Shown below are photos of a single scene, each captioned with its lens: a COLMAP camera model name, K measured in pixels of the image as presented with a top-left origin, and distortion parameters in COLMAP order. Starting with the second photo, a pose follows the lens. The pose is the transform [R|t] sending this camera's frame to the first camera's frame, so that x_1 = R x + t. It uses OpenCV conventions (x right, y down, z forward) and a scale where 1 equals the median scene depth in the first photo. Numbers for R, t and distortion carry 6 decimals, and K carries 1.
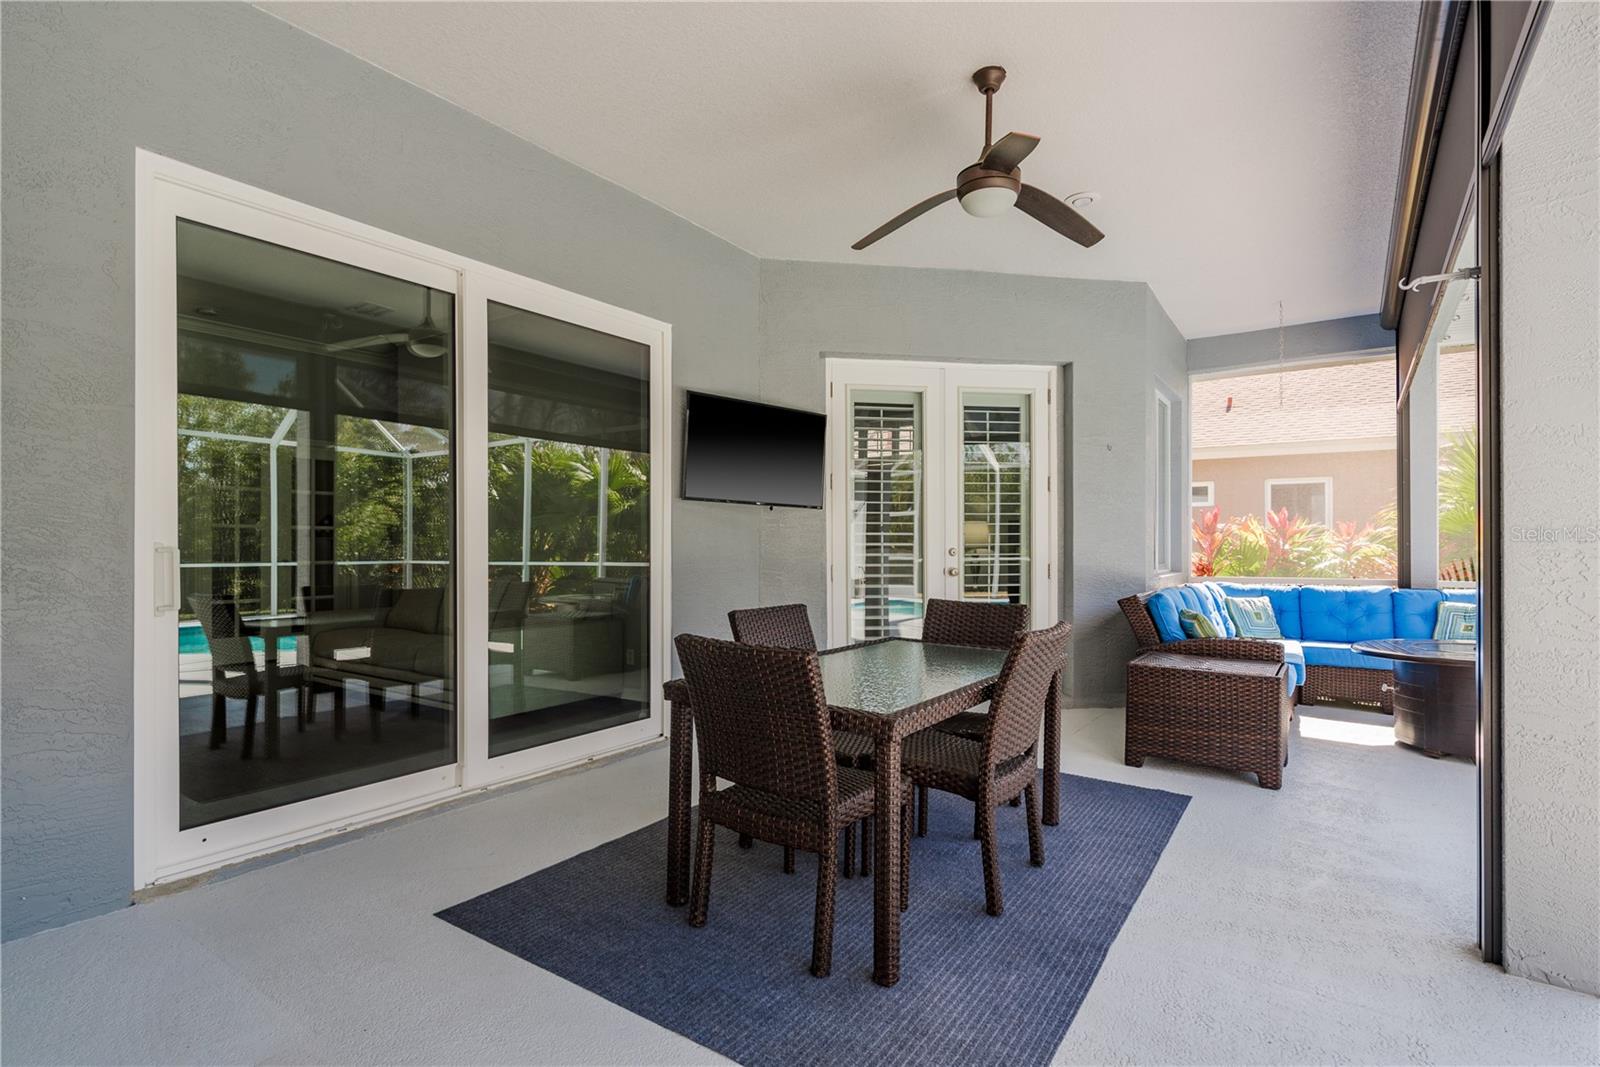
lens RADIAL K [[772.4, 0, 800.0], [0, 772.4, 533.5], [0, 0, 1]] dist [0.001925, 0.000545]
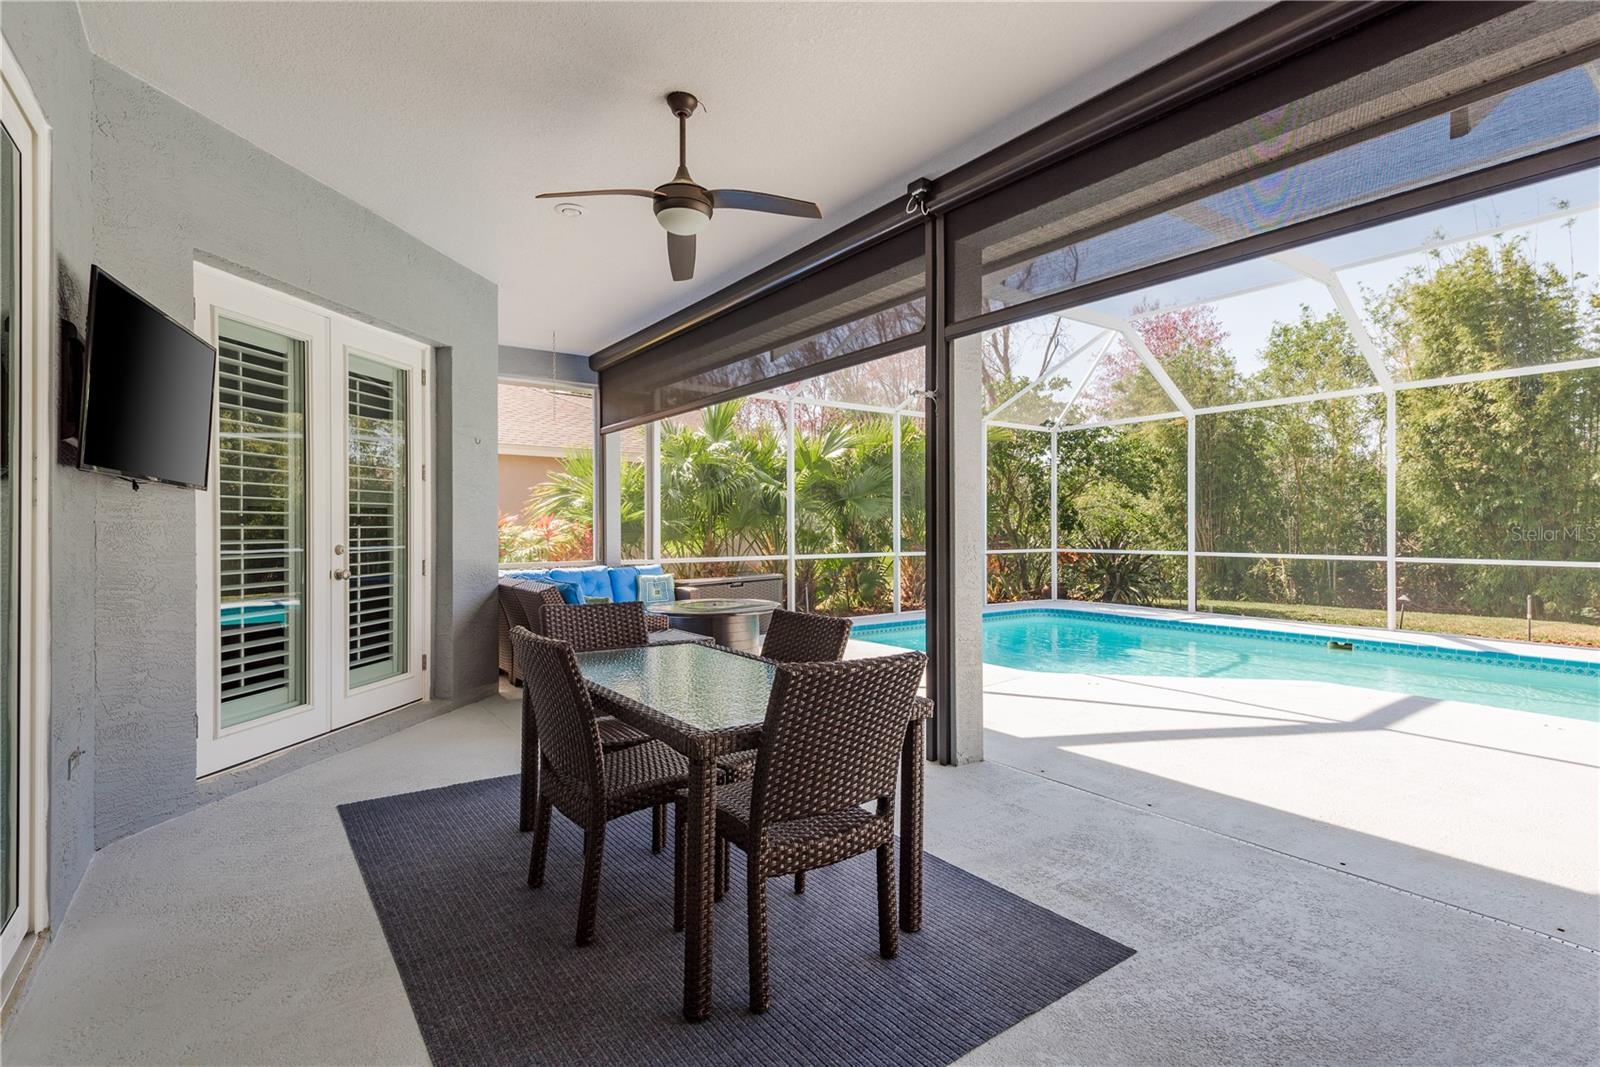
lens RADIAL K [[803.9, 0, 800.0], [0, 803.9, 533.5], [0, 0, 1]] dist [0.014550, 0.000182]
pose [[0.343567, -0.005000, 0.939115, -0.433121], [-0.006785, 0.999947, 0.007806, 0.000418], [-0.939104, -0.009054, 0.343515, 0.241714]]
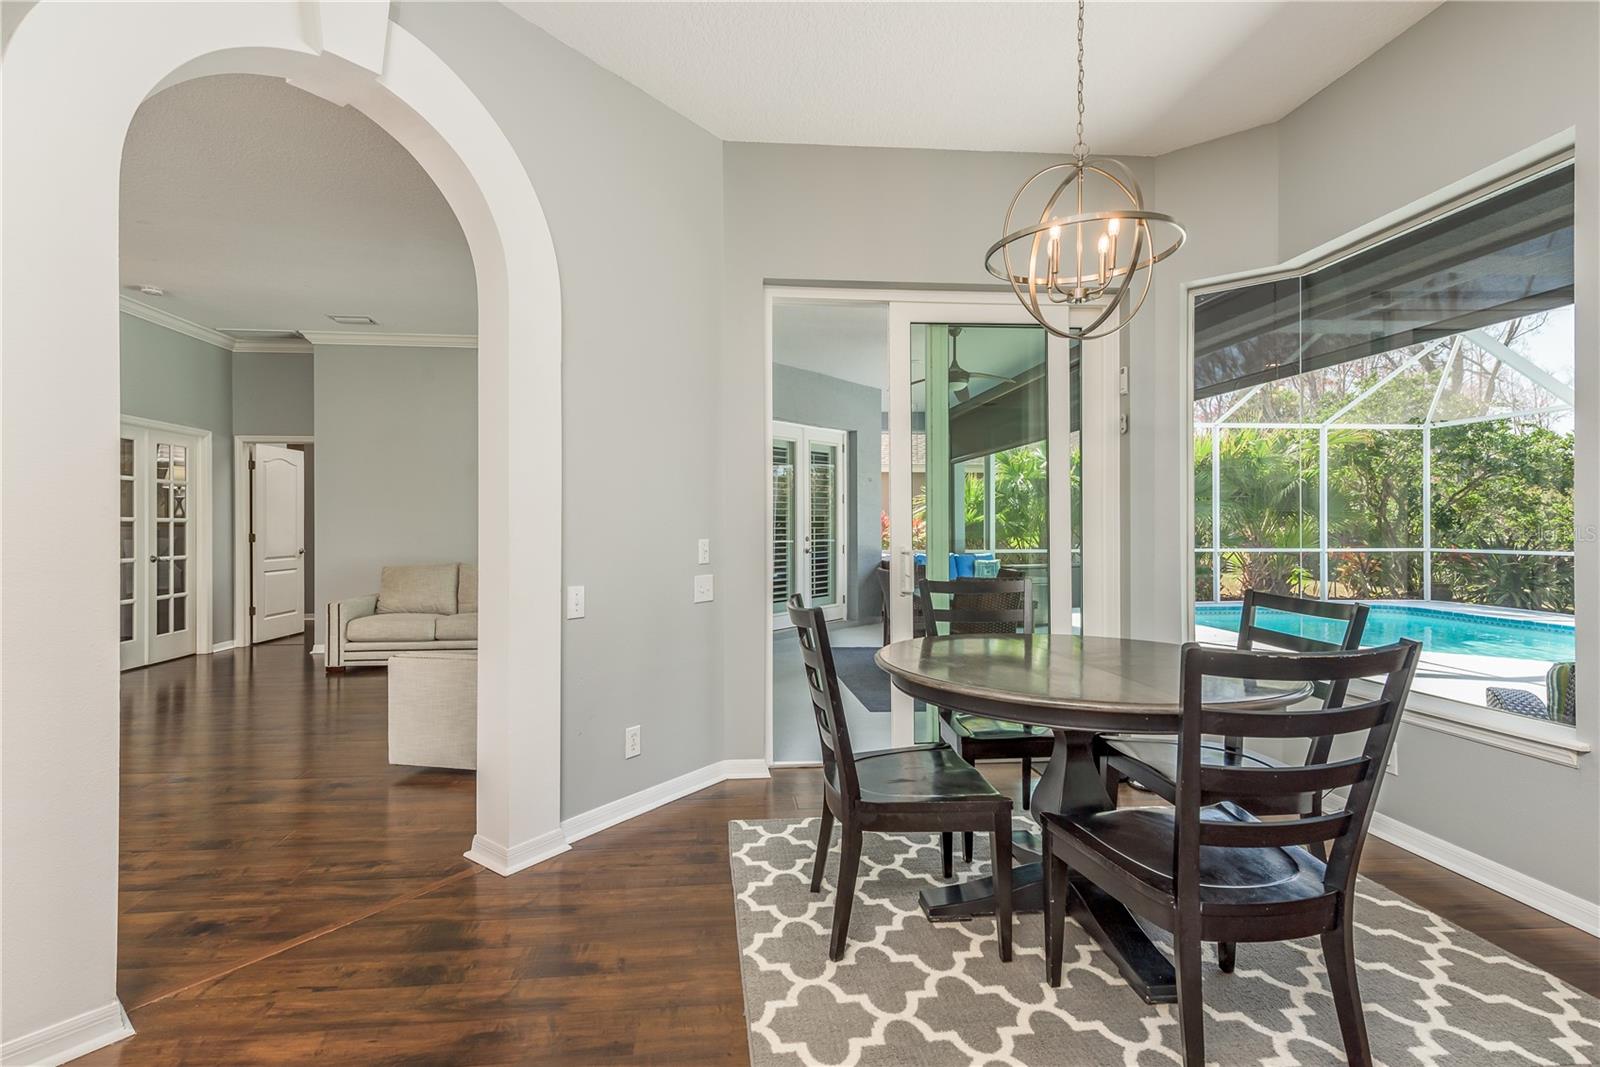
lens RADIAL K [[803.9, 0, 800.0], [0, 803.9, 533.5], [0, 0, 1]] dist [0.014550, 0.000182]
pose [[0.742551, -0.005130, 0.669769, -0.977078], [-0.004794, 0.999904, 0.012973, -0.007042], [-0.669772, -0.012844, 0.742456, -0.293447]]
